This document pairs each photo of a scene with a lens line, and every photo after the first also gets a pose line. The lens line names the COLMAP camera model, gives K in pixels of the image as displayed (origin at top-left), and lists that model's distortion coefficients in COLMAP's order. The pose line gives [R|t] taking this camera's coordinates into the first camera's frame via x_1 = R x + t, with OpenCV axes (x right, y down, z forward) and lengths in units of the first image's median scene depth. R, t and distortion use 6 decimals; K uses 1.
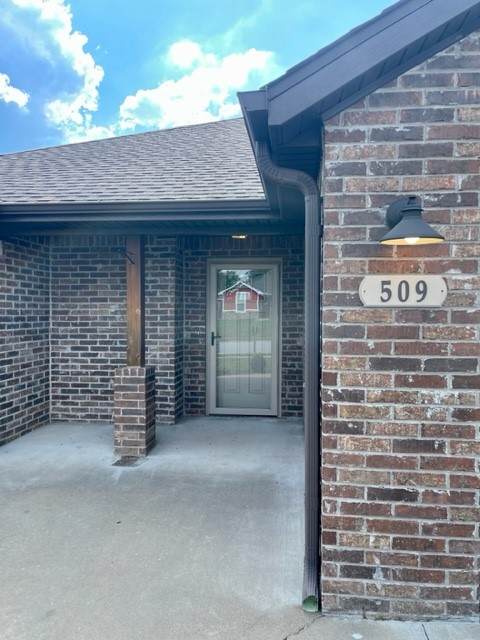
lens RADIAL K [[496.8, 0, 240.0], [0, 496.8, 320.0], [0, 0, 1]] dist [0.078179, -0.098291]
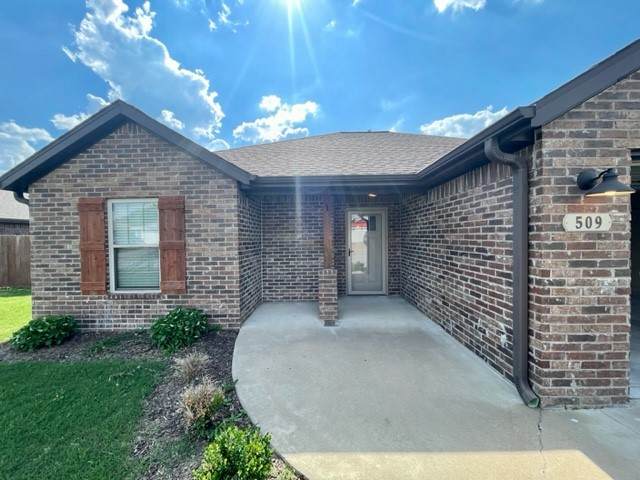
lens RADIAL K [[261.9, 0, 320.0], [0, 261.9, 240.0], [0, 0, 1]] dist [-0.001045, 0.000095]
pose [[0.994963, -0.013944, 0.099273, -0.336663], [0.015189, 0.999815, -0.011793, 0.000331], [-0.099090, 0.013242, 0.994990, 0.083927]]
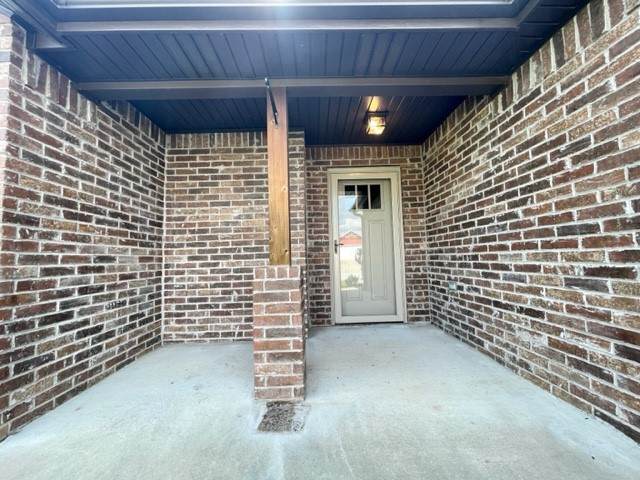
lens RADIAL K [[261.9, 0, 320.0], [0, 261.9, 240.0], [0, 0, 1]] dist [-0.001045, 0.000095]
pose [[0.990618, -0.021447, 0.134968, -0.208318], [0.034192, 0.995095, -0.092832, 0.094926], [-0.132315, 0.096576, 0.986492, 0.633479]]
